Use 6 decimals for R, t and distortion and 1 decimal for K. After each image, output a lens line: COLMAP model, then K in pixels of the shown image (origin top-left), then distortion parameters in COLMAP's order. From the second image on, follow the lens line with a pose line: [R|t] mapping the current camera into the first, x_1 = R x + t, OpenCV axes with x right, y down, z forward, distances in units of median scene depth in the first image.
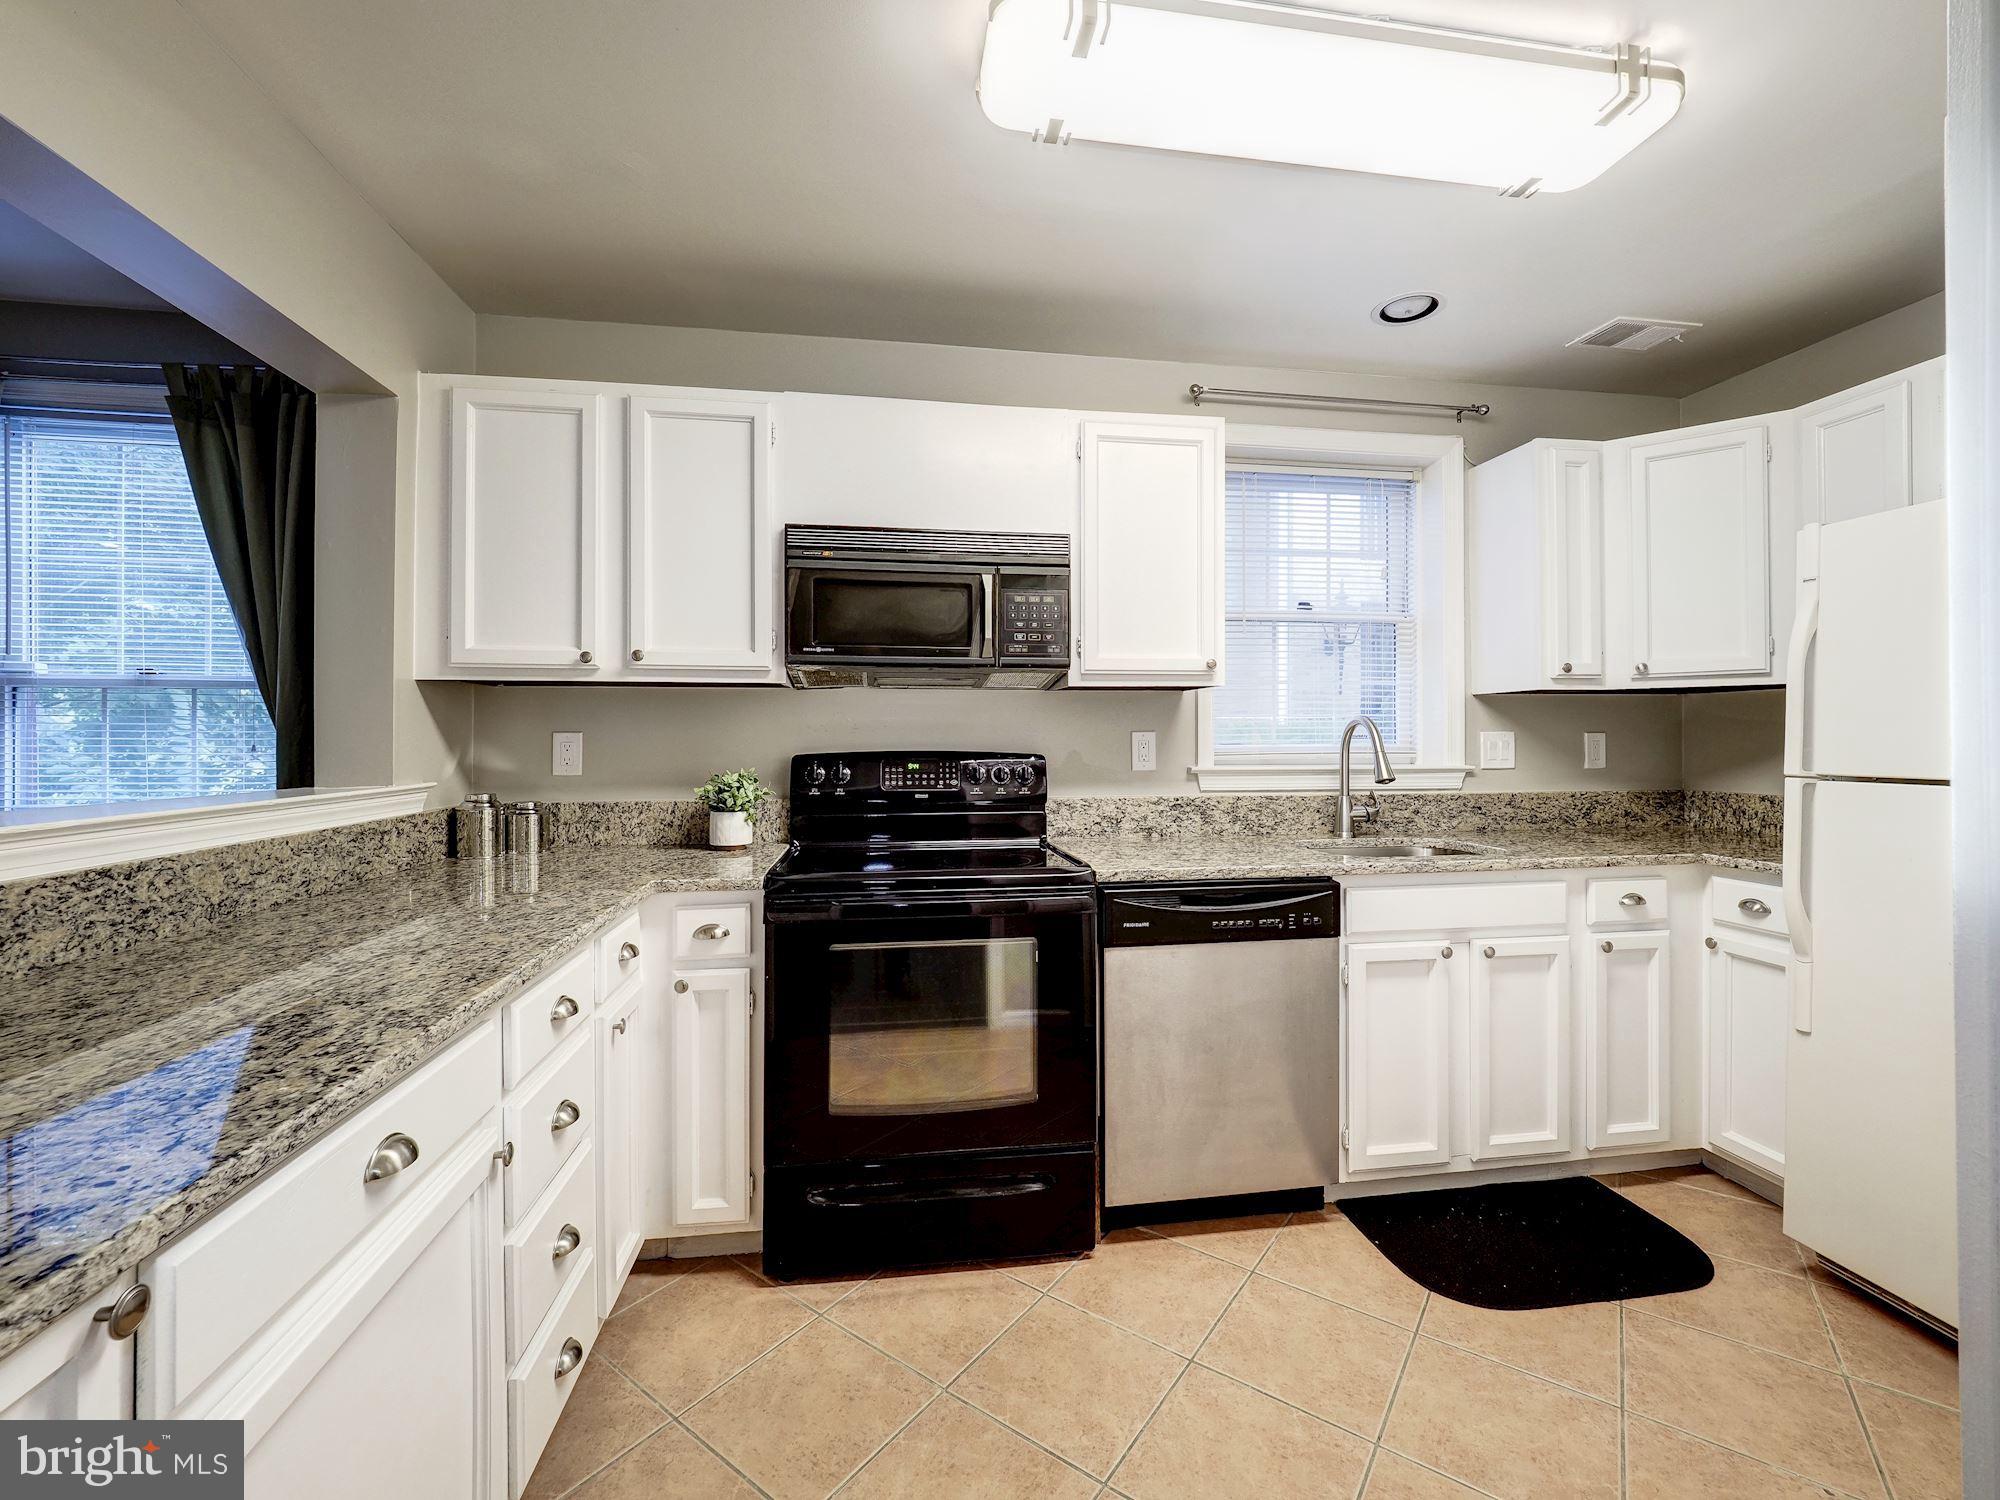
lens RADIAL K [[838.2, 0, 1000.8], [0, 838.2, 736.0], [0, 0, 1]] dist [0.003868, -0.008697]
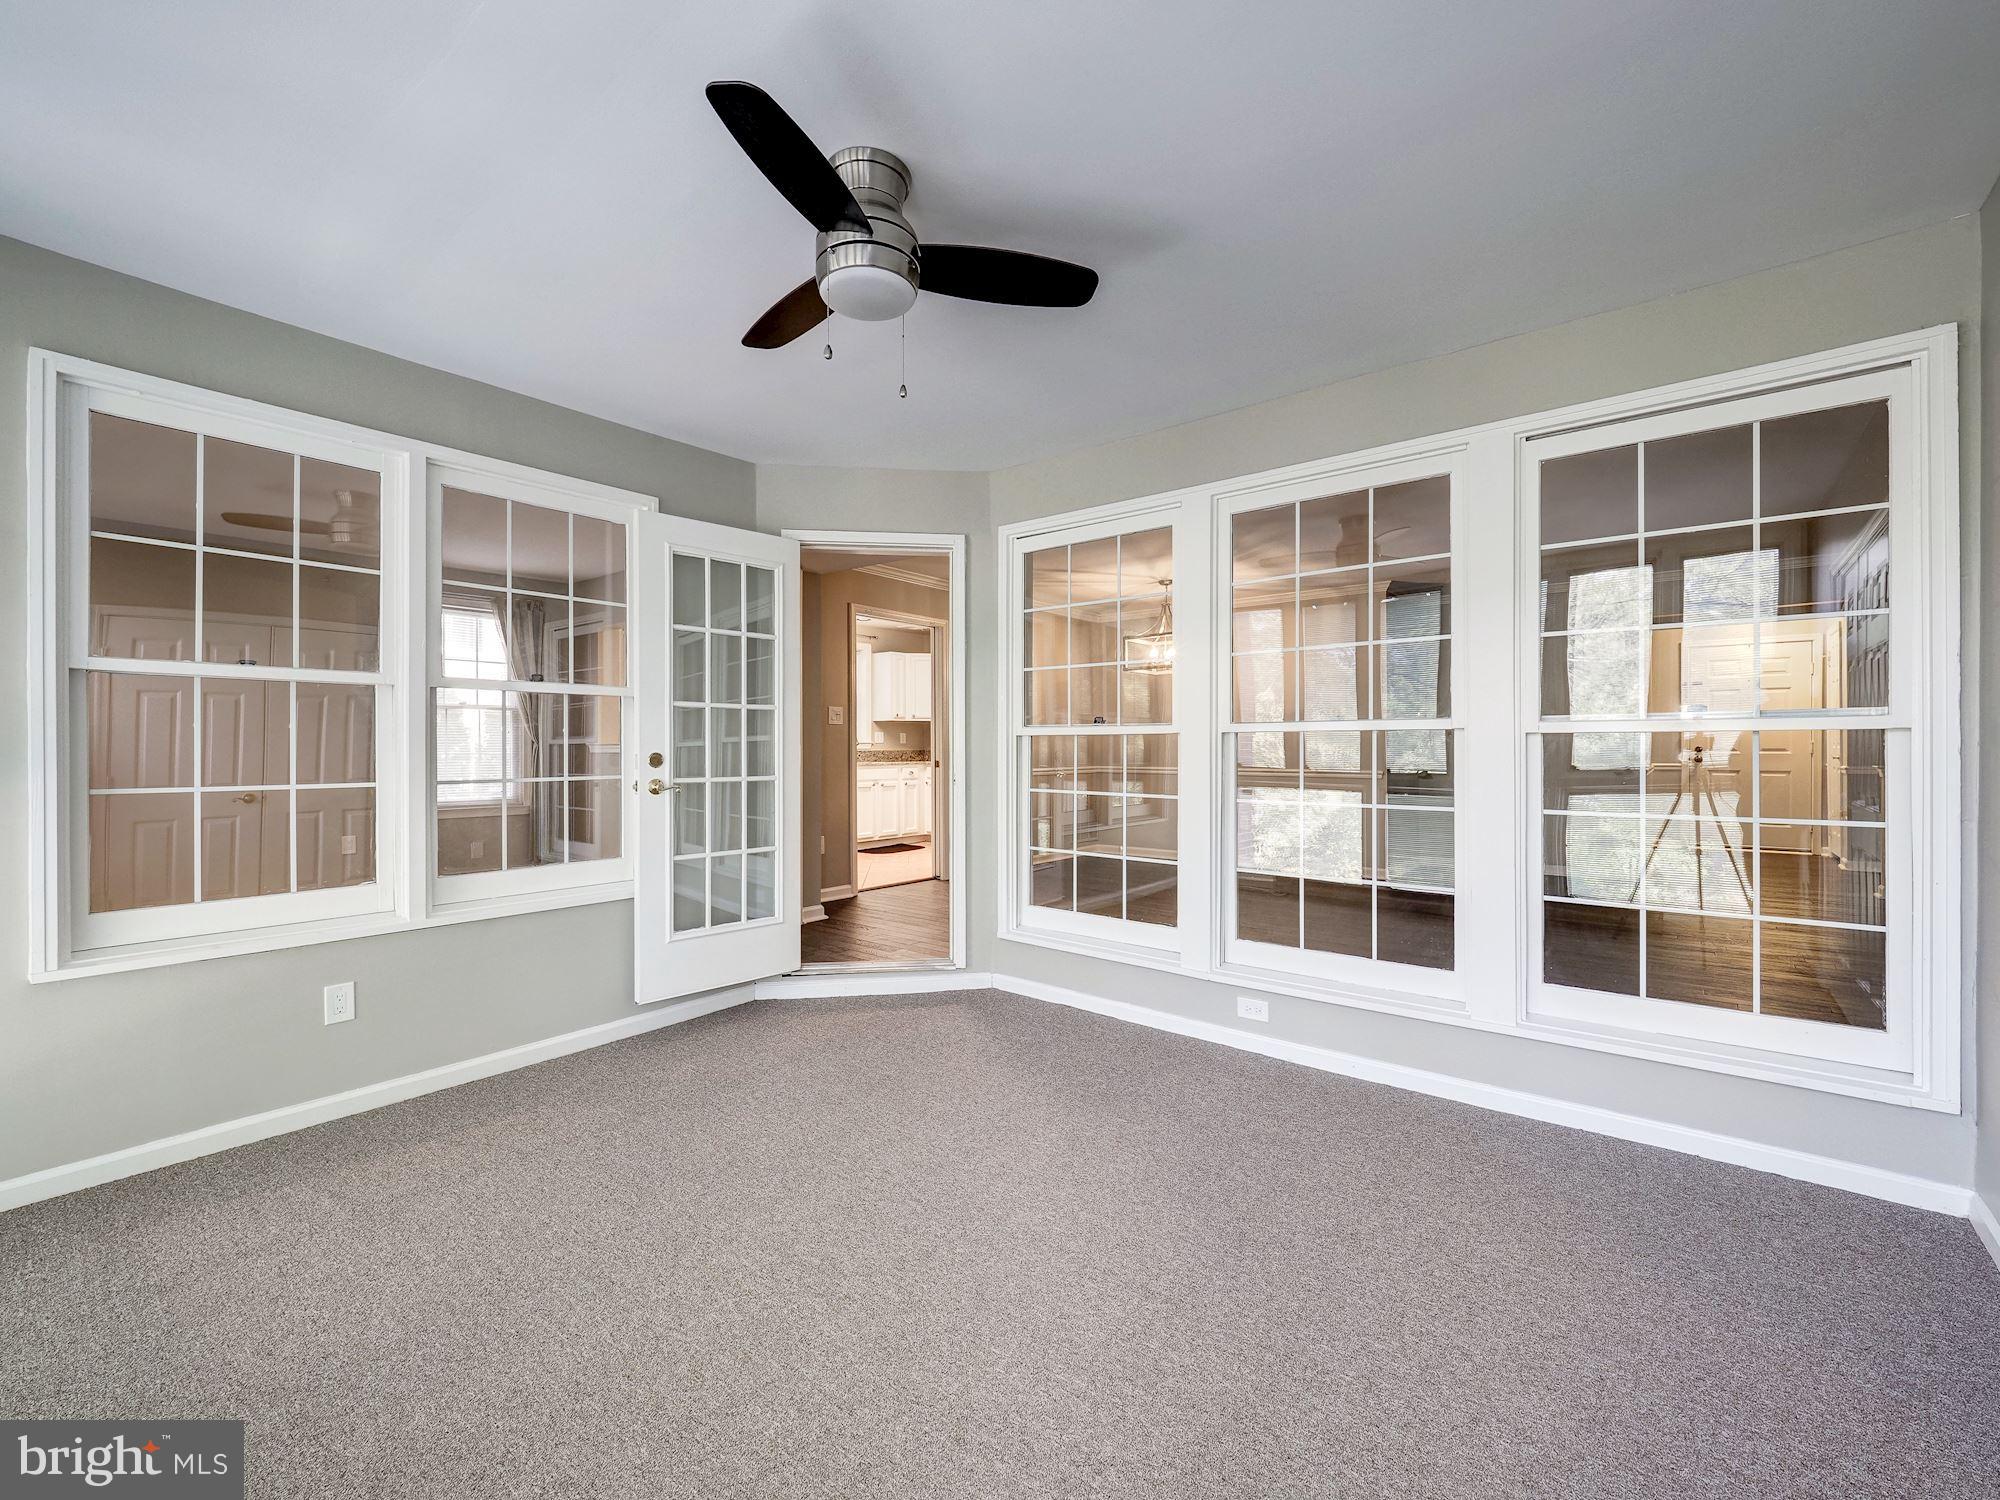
lens RADIAL K [[838.2, 0, 1000.8], [0, 838.2, 736.0], [0, 0, 1]] dist [0.003868, -0.008697]
pose [[0.738400, 0.009200, 0.674300, -1.620121], [-0.003721, 0.999947, -0.009568, 0.050353], [-0.674352, 0.004556, 0.738396, -2.230553]]
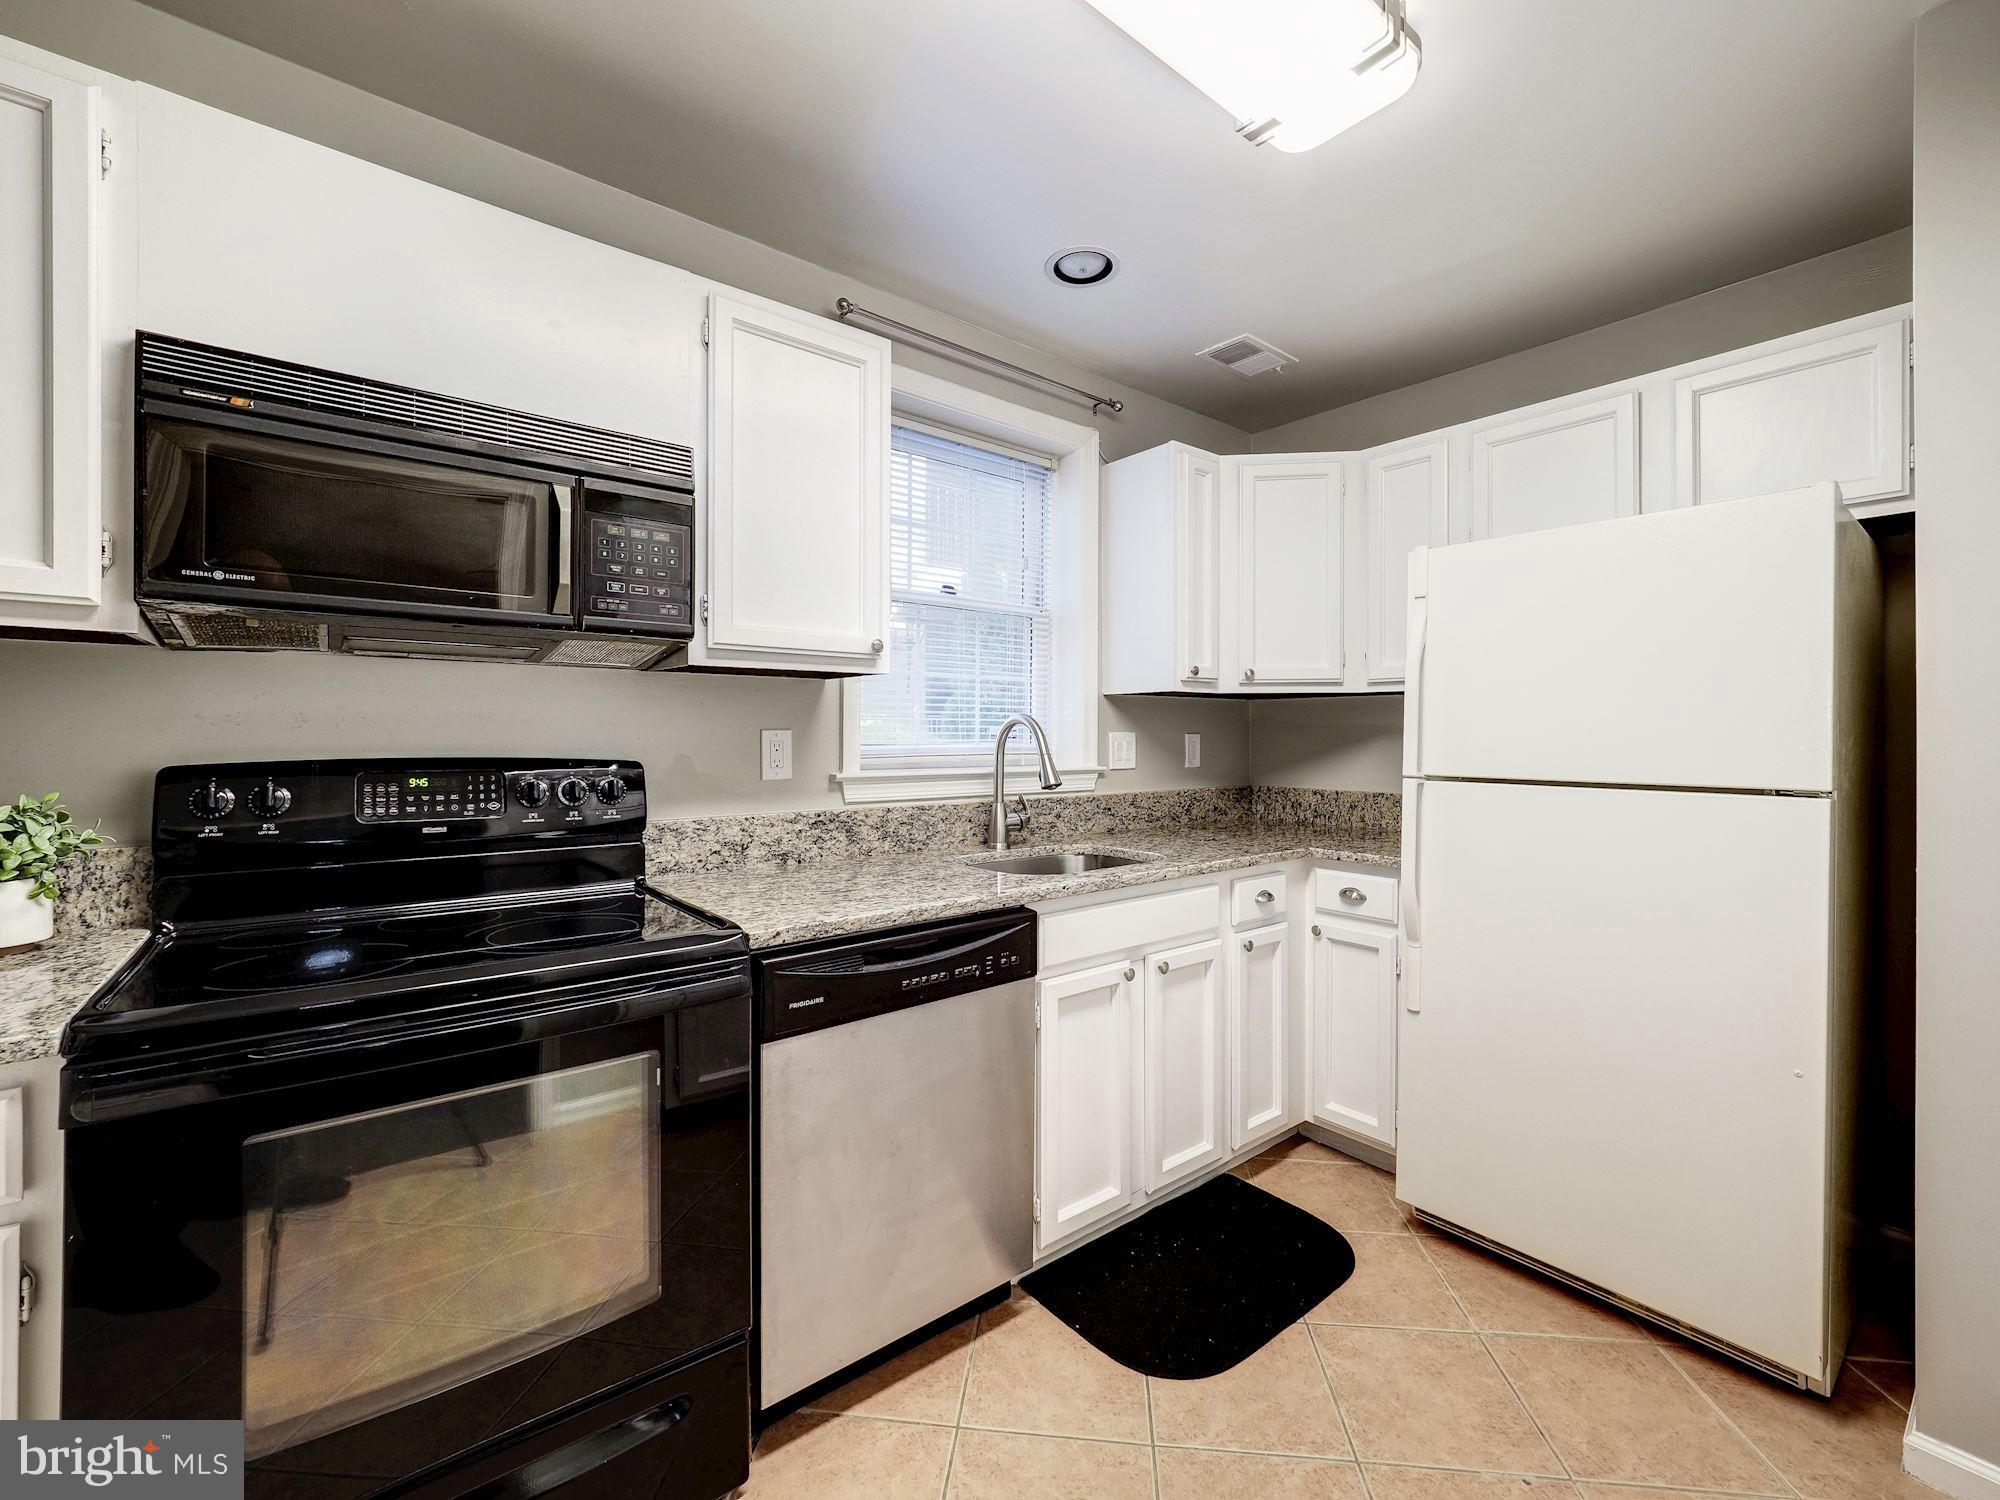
lens RADIAL K [[838.2, 0, 1000.8], [0, 838.2, 736.0], [0, 0, 1]] dist [0.003868, -0.008697]
pose [[0.864562, 0.004462, 0.502507, -0.046091], [-0.006941, 0.999971, 0.003064, -0.003567], [-0.502479, -0.006137, 0.864568, 0.257654]]
